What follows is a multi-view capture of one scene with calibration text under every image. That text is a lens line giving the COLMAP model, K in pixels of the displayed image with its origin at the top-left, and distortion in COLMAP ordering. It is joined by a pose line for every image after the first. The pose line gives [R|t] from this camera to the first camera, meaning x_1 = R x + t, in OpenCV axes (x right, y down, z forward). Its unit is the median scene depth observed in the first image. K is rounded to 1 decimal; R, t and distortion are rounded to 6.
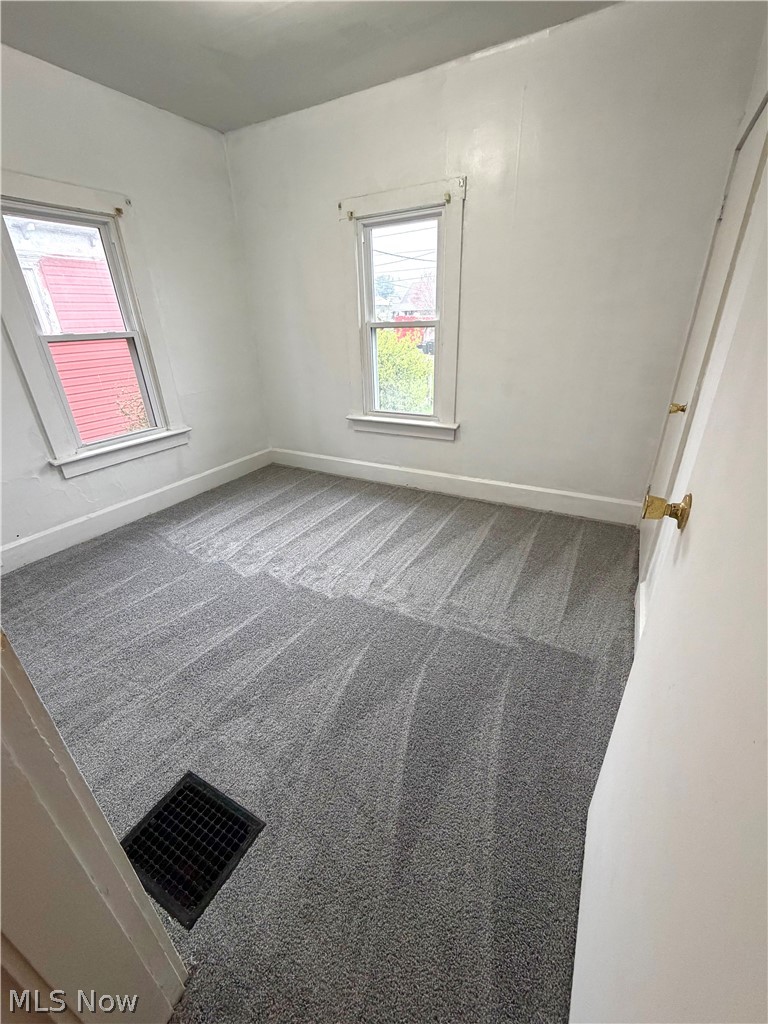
lens RADIAL K [[410.7, 0, 381.8], [0, 410.7, 513.0], [0, 0, 1]] dist [0.000600, 0.000026]
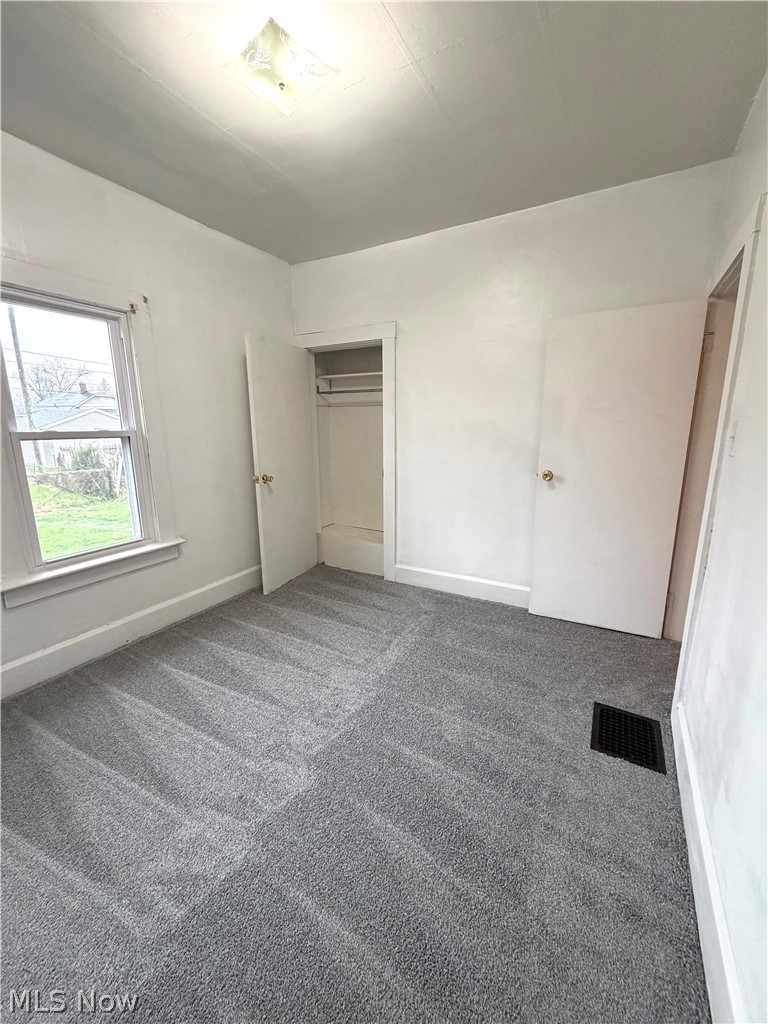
lens RADIAL K [[410.7, 0, 381.8], [0, 410.7, 513.0], [0, 0, 1]] dist [0.000600, 0.000026]
pose [[0.007280, -0.176091, 0.984347, -0.795735], [0.432852, 0.887927, 0.155641, -0.247057], [-0.901435, 0.424944, 0.082685, 0.588741]]
